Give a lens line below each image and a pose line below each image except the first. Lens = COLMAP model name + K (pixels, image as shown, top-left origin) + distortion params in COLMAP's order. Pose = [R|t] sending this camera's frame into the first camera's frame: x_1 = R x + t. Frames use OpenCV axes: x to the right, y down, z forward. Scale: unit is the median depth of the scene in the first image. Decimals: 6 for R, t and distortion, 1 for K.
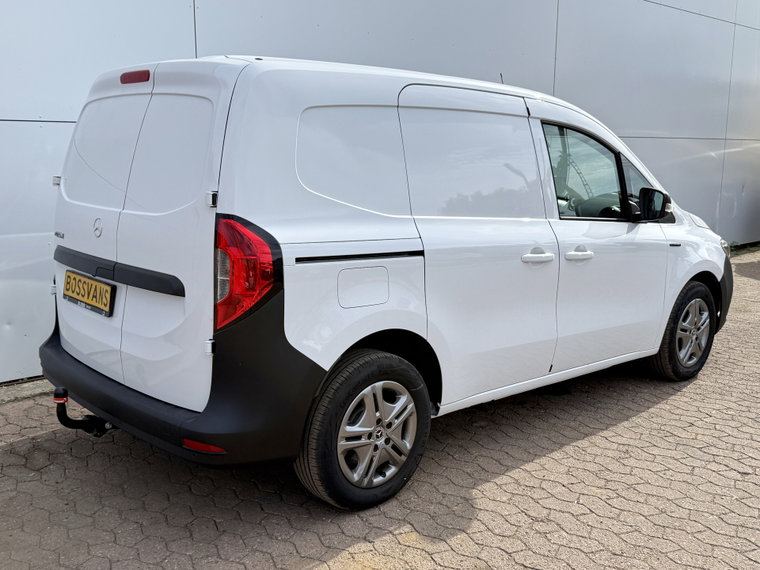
lens RADIAL K [[801.1, 0, 380.5], [0, 801.1, 282.1], [0, 0, 1]] dist [0.013829, 0.000000]
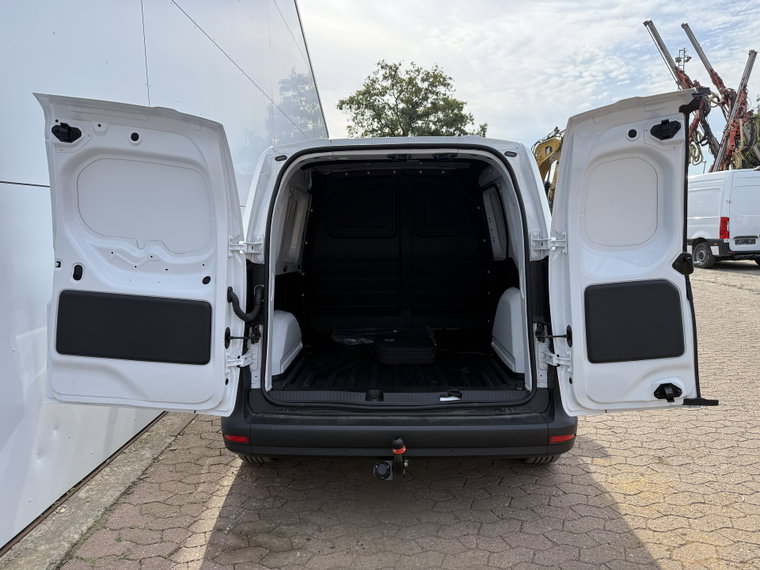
lens RADIAL K [[530.6, 0, 379.4], [0, 530.6, 285.0], [0, 0, 1]] dist [-0.001310, 0.000401]
pose [[0.690846, -0.092038, 0.717119, -0.740163], [0.145390, 0.989288, -0.013094, -0.048290], [-0.708232, 0.113308, 0.696827, 0.434635]]
